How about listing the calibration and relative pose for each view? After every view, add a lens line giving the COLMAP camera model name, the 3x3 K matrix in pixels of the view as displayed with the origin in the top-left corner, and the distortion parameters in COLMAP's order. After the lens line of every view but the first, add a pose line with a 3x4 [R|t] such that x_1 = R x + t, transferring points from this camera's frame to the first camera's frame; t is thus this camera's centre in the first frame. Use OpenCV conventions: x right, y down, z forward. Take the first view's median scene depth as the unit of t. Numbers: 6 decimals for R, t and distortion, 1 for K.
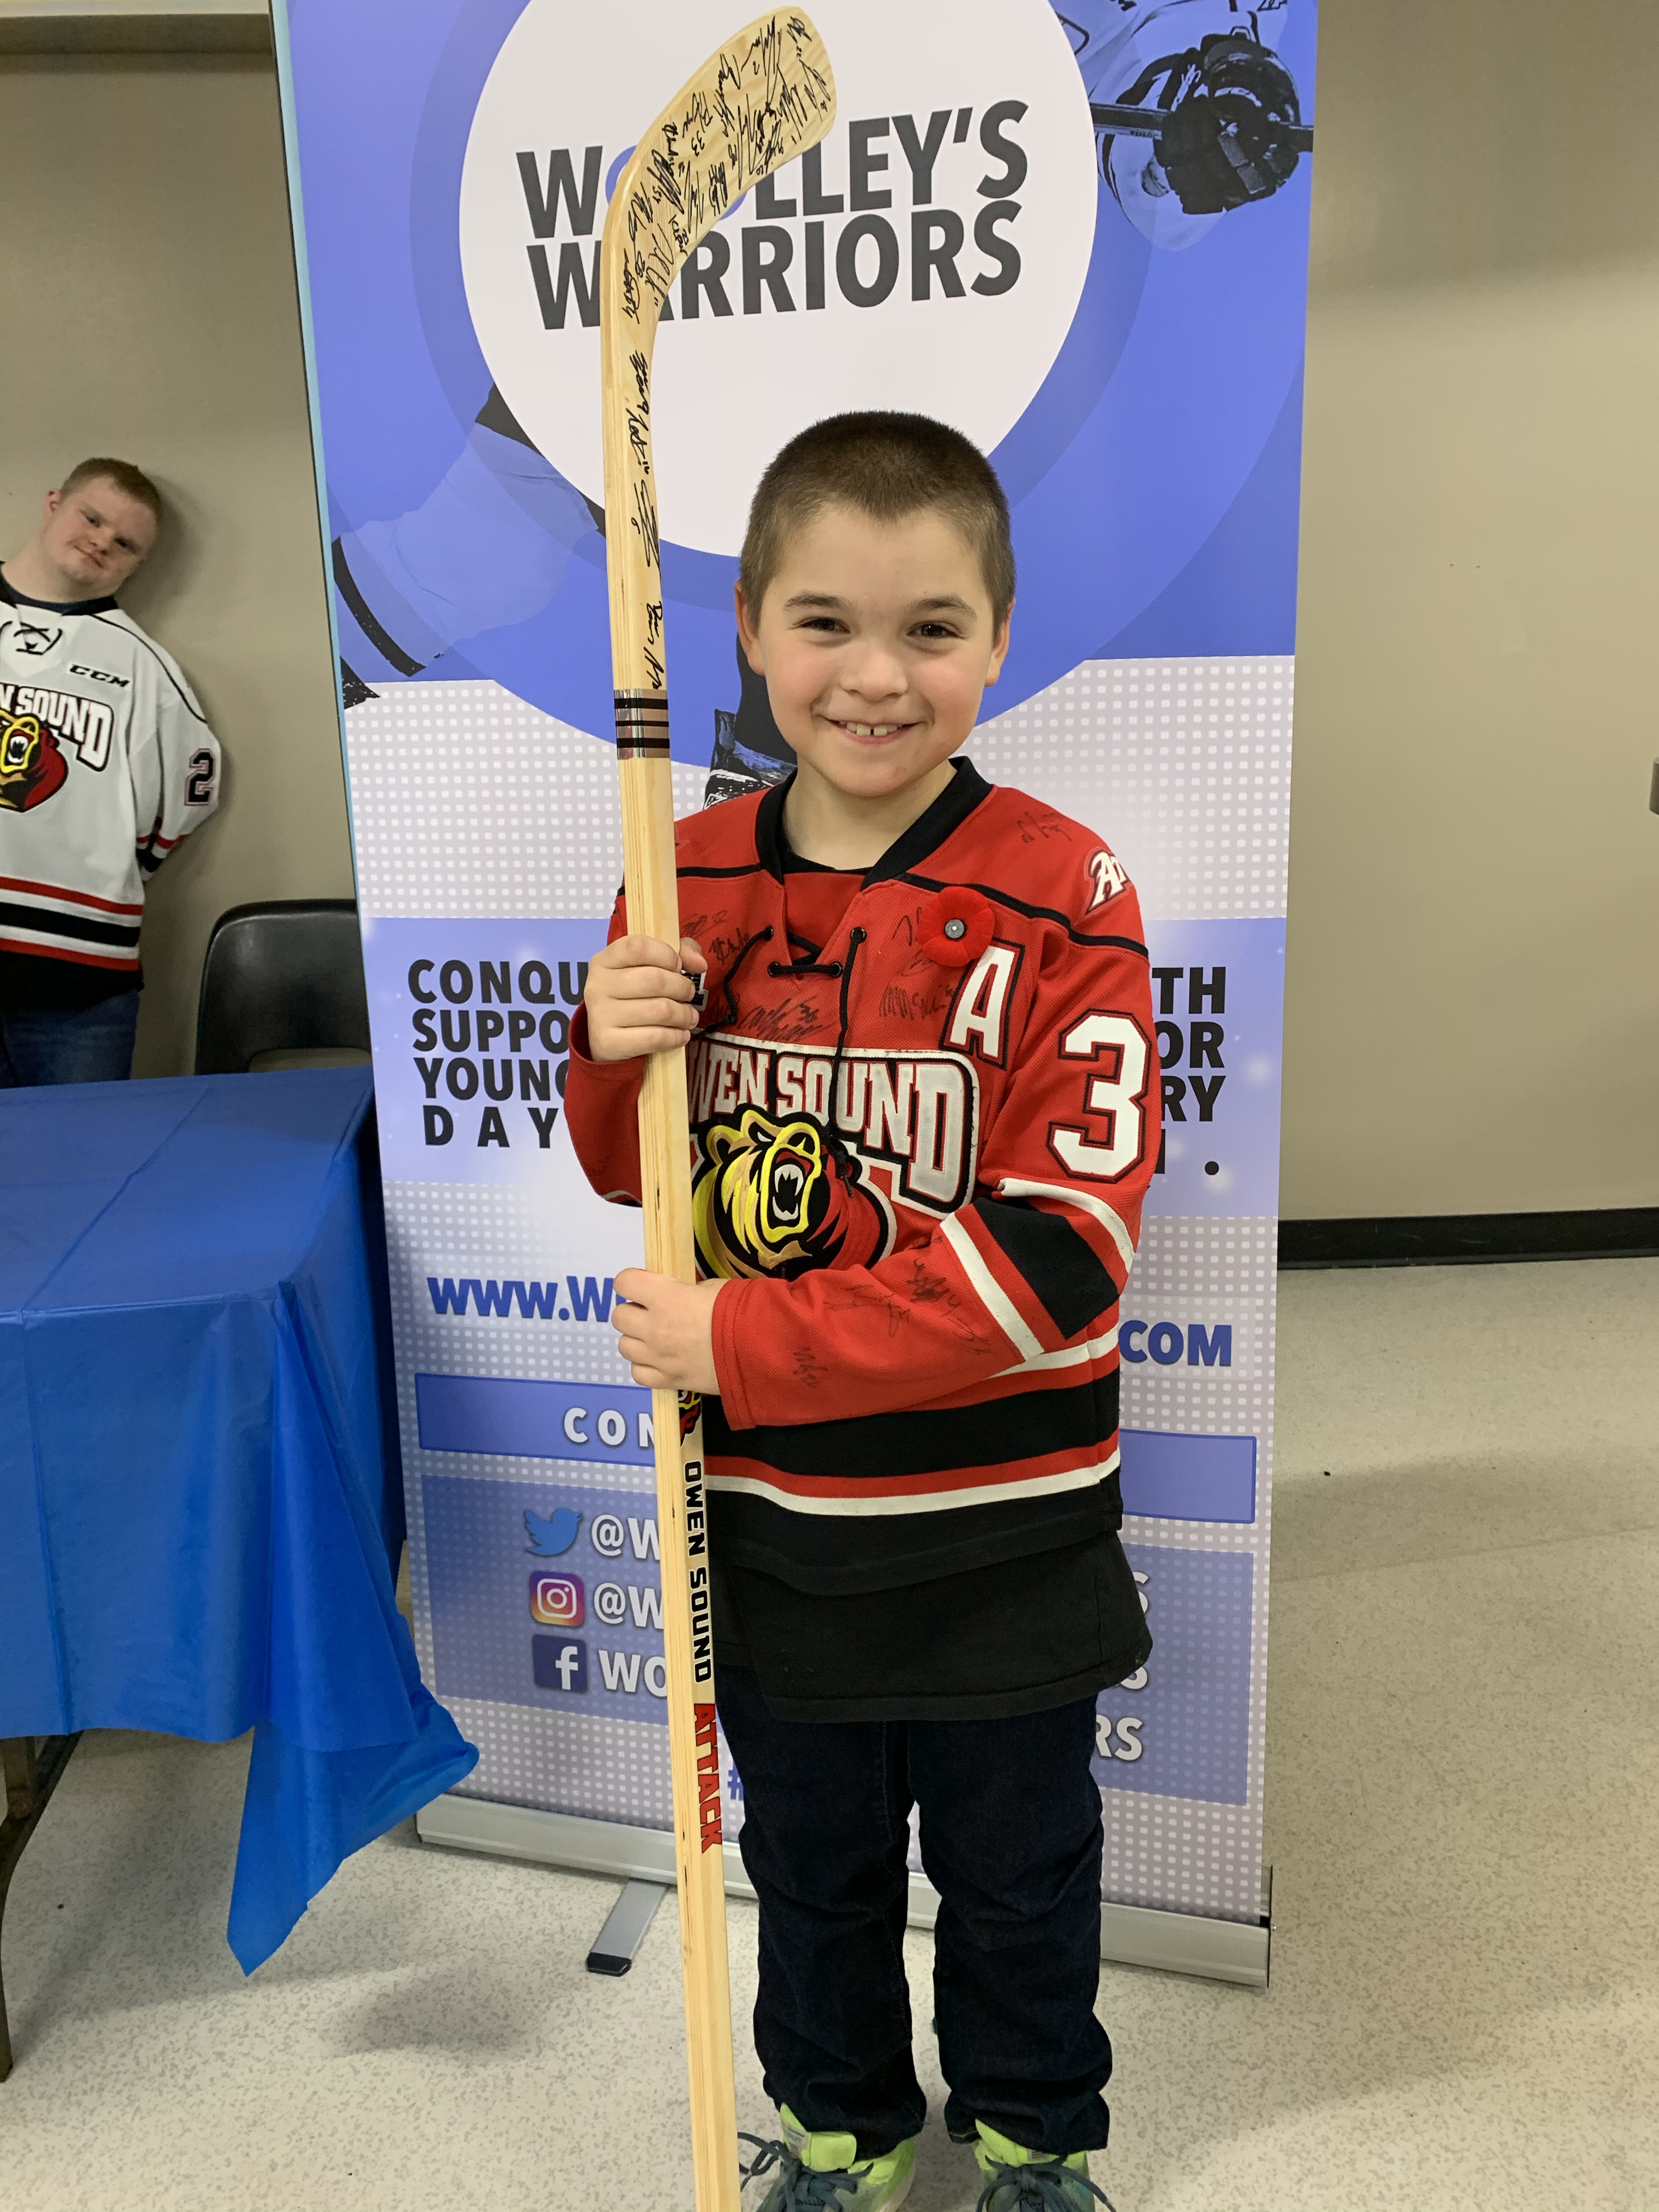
lens RADIAL K [[1691.9, 0, 830.3], [0, 1691.9, 1113.6], [0, 0, 1]] dist [0.044174, -0.049459]
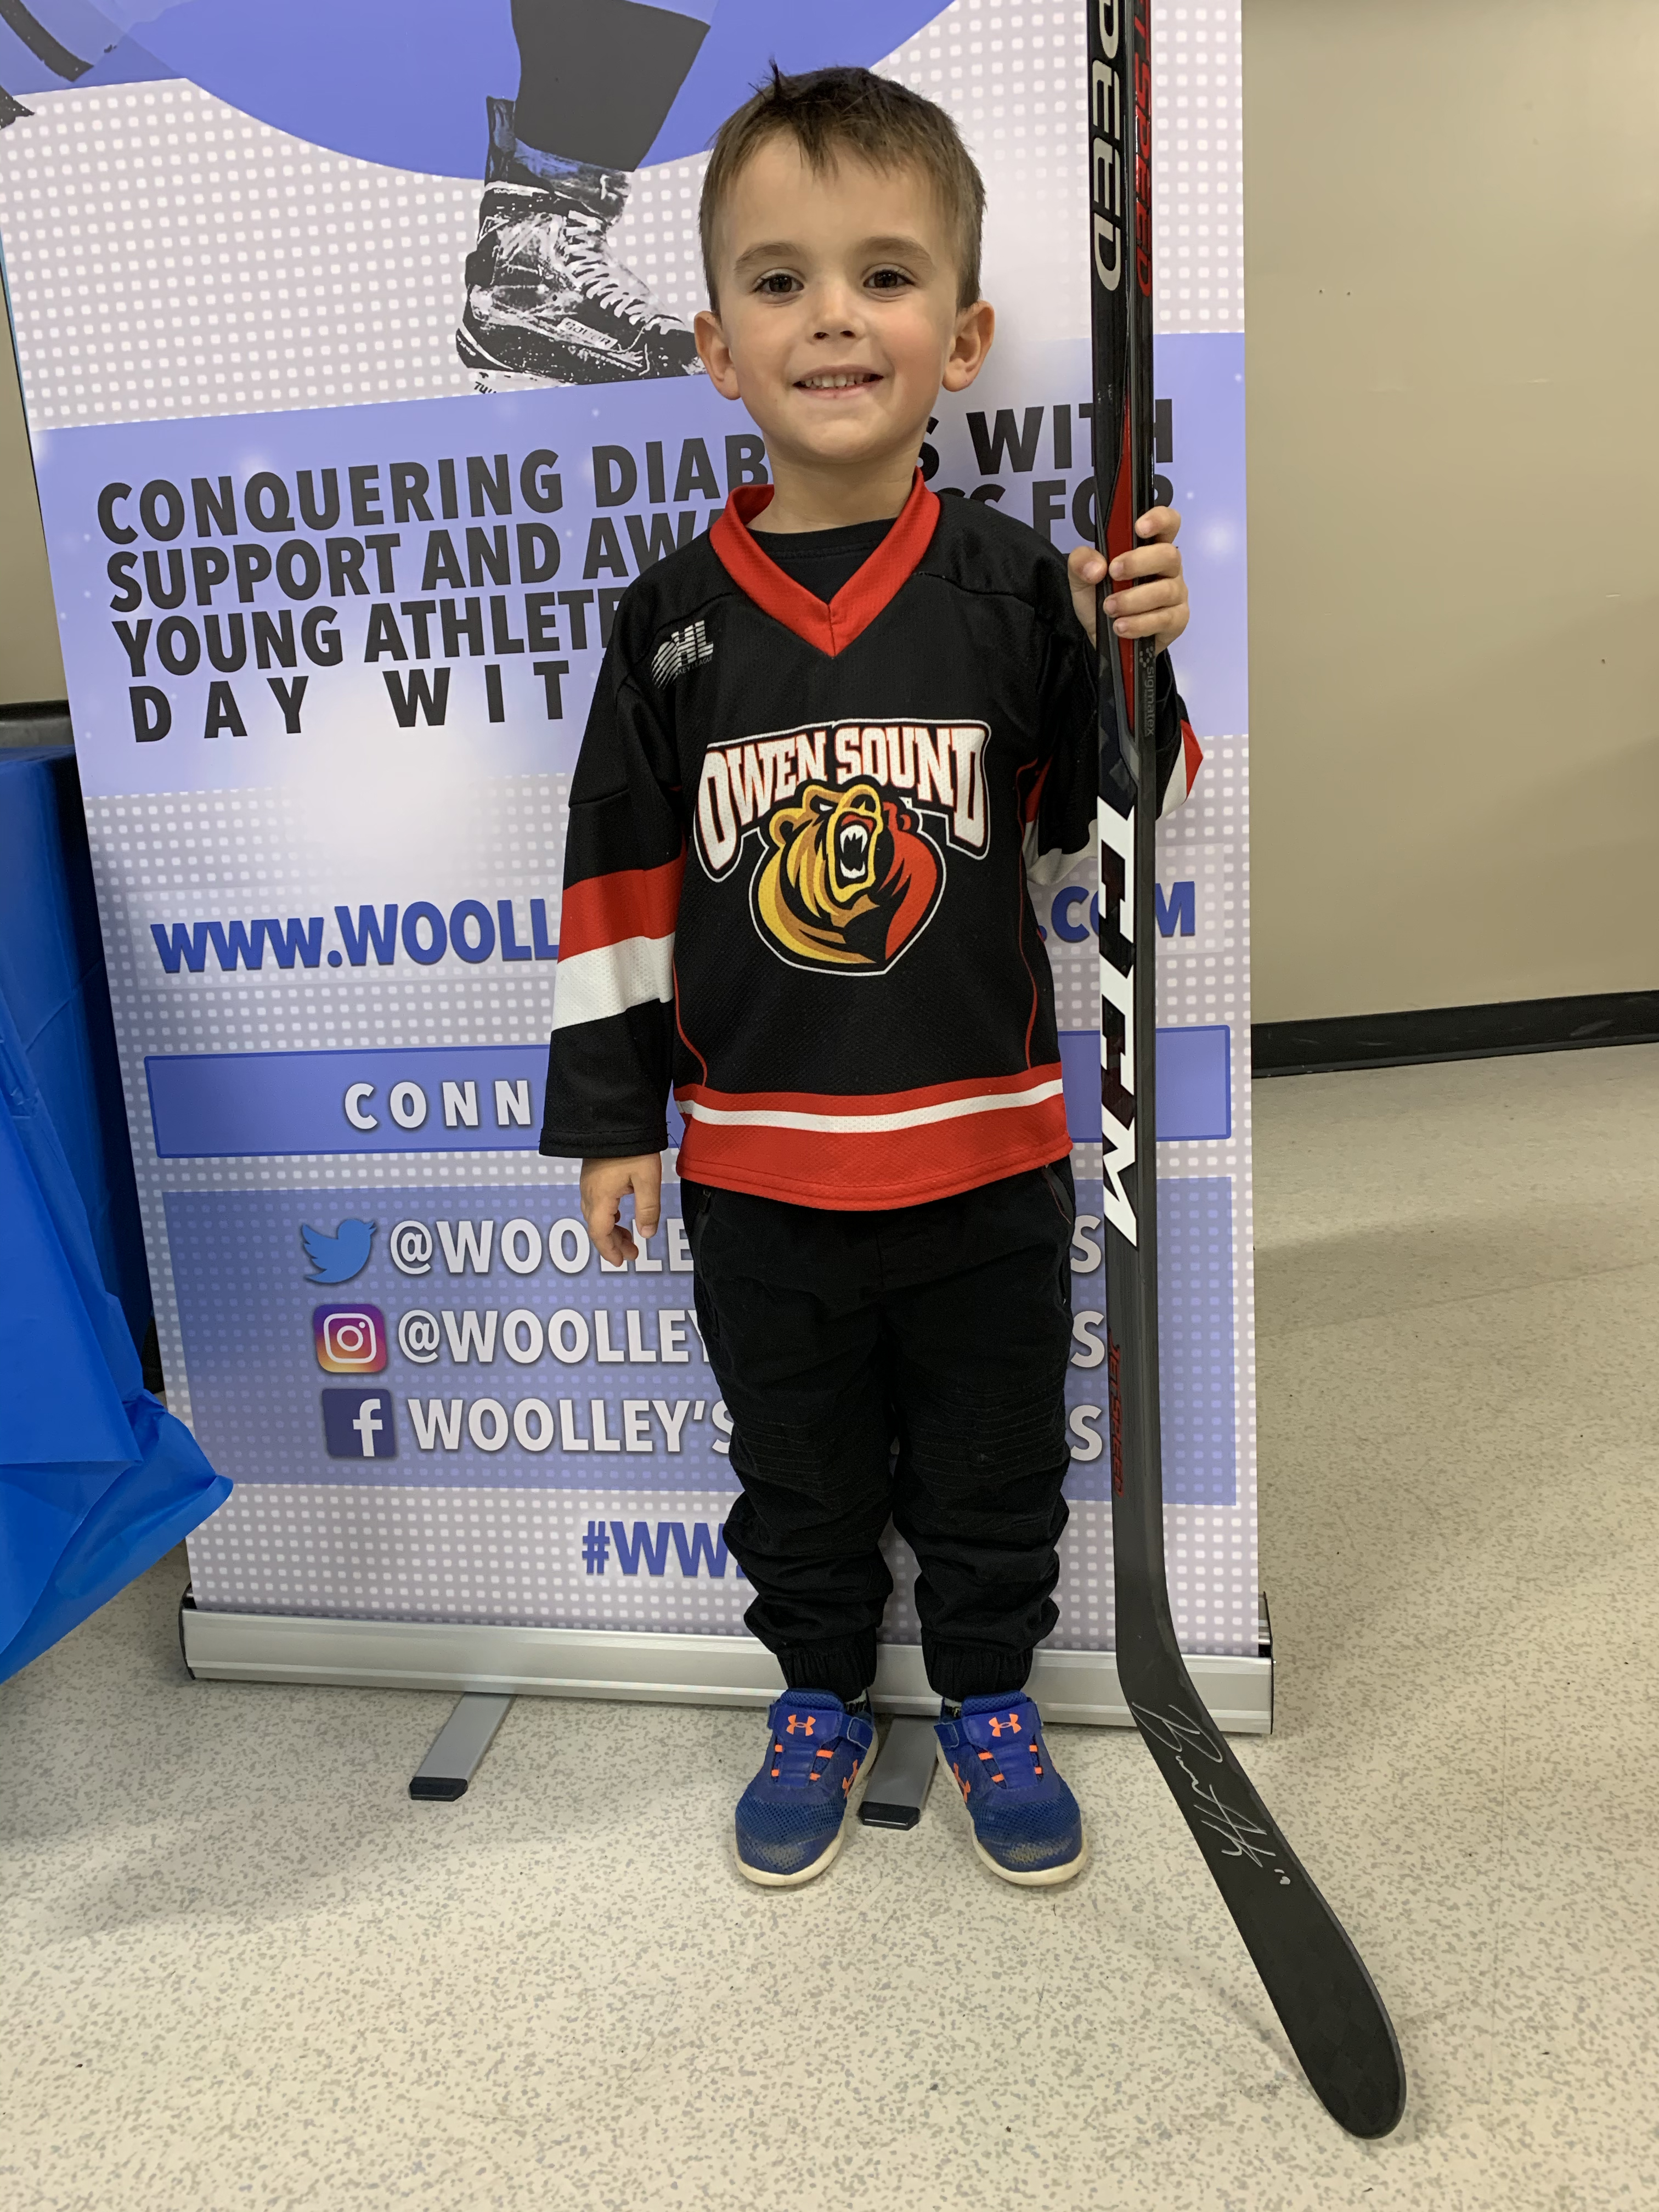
lens RADIAL K [[1691.9, 0, 837.4], [0, 1691.9, 1112.5], [0, 0, 1]] dist [0.044174, -0.049459]
pose [[0.994255, -0.051638, 0.093759, -0.006650], [0.051833, 0.998656, 0.000358, 0.207168], [-0.093651, 0.004504, 0.995595, 0.217628]]
